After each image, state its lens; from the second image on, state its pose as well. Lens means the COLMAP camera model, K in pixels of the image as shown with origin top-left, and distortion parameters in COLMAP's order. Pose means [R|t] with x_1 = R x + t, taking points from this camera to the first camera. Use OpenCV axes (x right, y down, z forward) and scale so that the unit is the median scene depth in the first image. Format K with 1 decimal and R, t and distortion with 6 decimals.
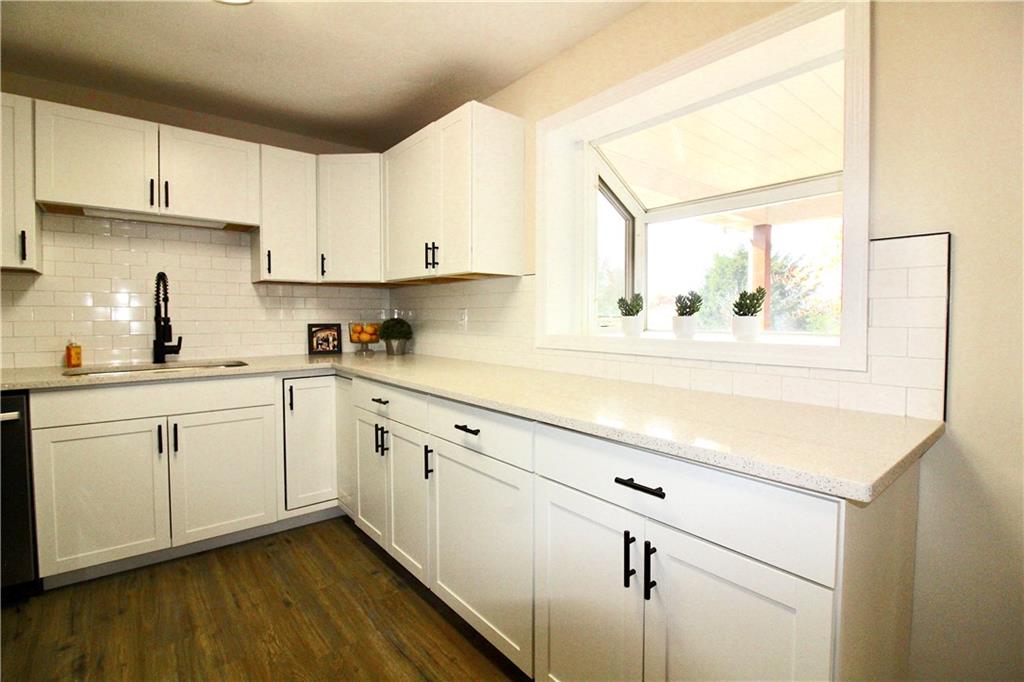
lens RADIAL K [[475.7, 0, 513.6], [0, 475.7, 336.1], [0, 0, 1]] dist [-0.007981, -0.008931]
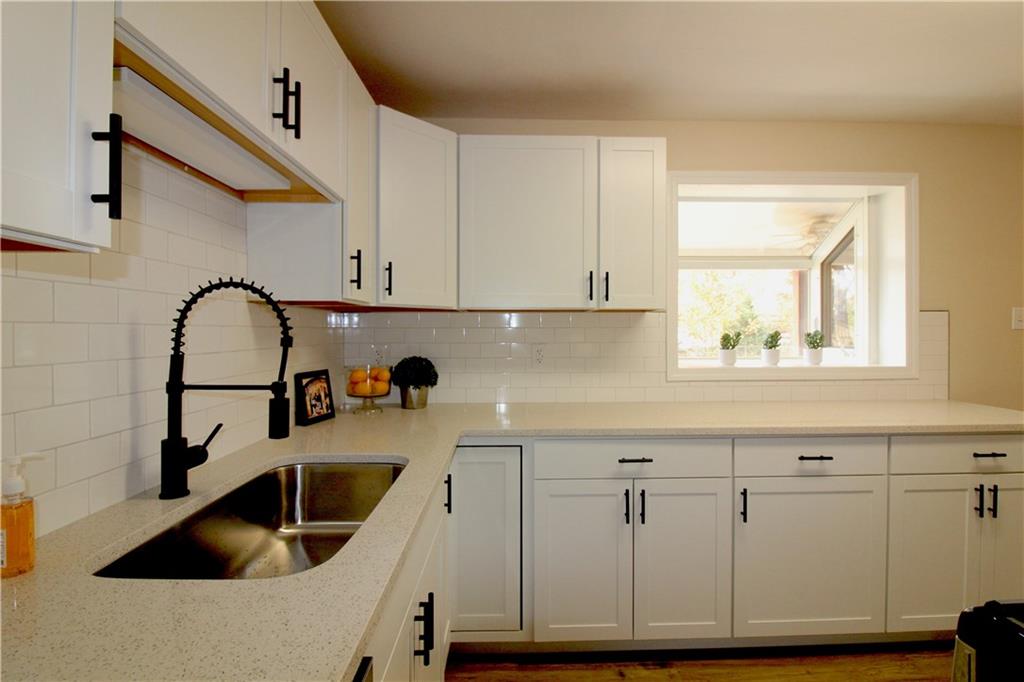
lens RADIAL K [[475.7, 0, 515.1], [0, 475.7, 336.0], [0, 0, 1]] dist [-0.007981, -0.008931]
pose [[0.629523, -0.010782, 0.776907, -0.714131], [0.038892, 0.999088, -0.017649, -0.050674], [-0.776008, 0.041326, 0.629368, 0.423152]]
